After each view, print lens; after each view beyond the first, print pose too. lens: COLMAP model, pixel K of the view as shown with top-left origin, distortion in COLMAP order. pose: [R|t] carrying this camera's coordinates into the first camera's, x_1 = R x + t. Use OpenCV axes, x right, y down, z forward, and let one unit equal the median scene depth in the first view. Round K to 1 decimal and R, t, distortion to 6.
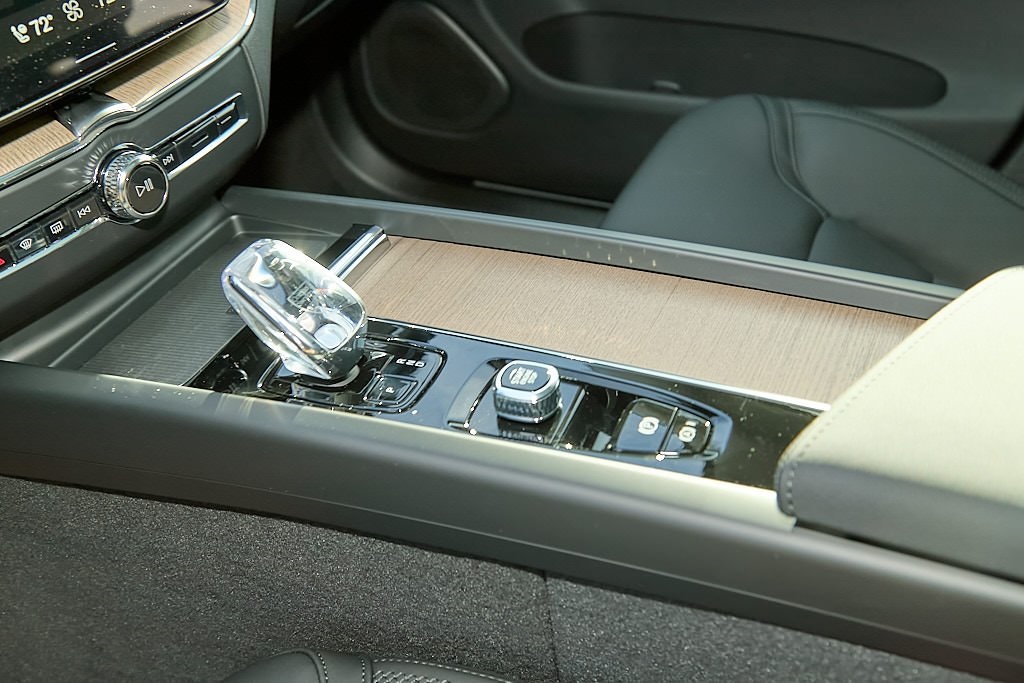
lens RADIAL K [[1072.7, 0, 512.0], [0, 1072.7, 341.5], [0, 0, 1]] dist [-0.009528, -0.009132]
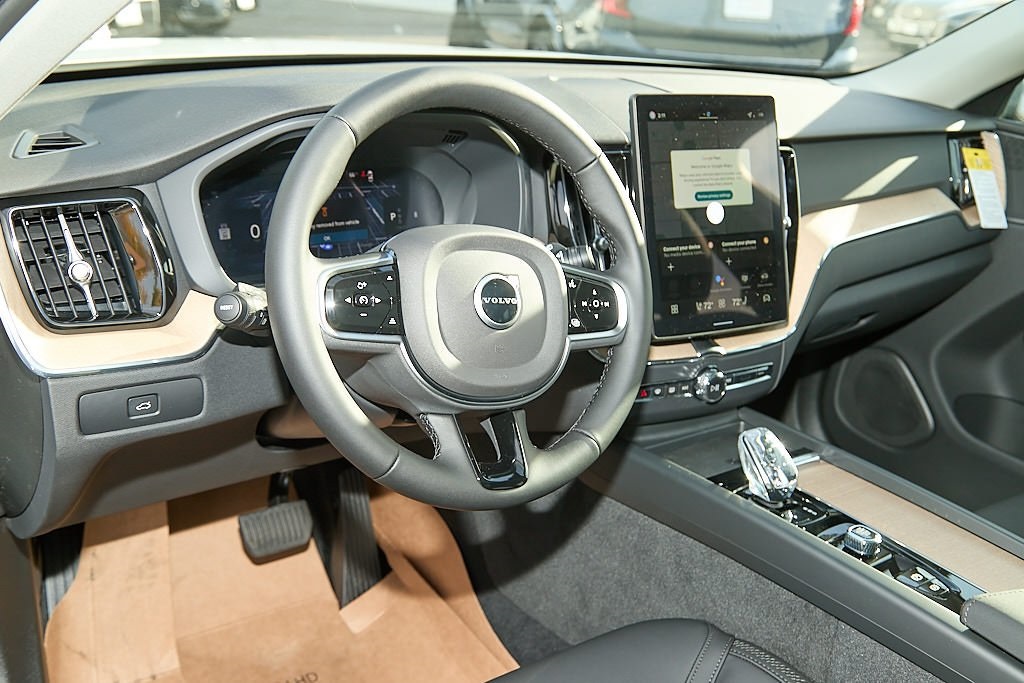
lens RADIAL K [[1059.0, 0, 508.7], [0, 1059.0, 354.0], [0, 0, 1]] dist [0.037412, 0.000213]
pose [[0.853682, 0.325239, -0.406752, 0.130254], [-0.419453, 0.892312, -0.166848, 0.310453], [0.308684, 0.313048, 0.898173, -0.995715]]
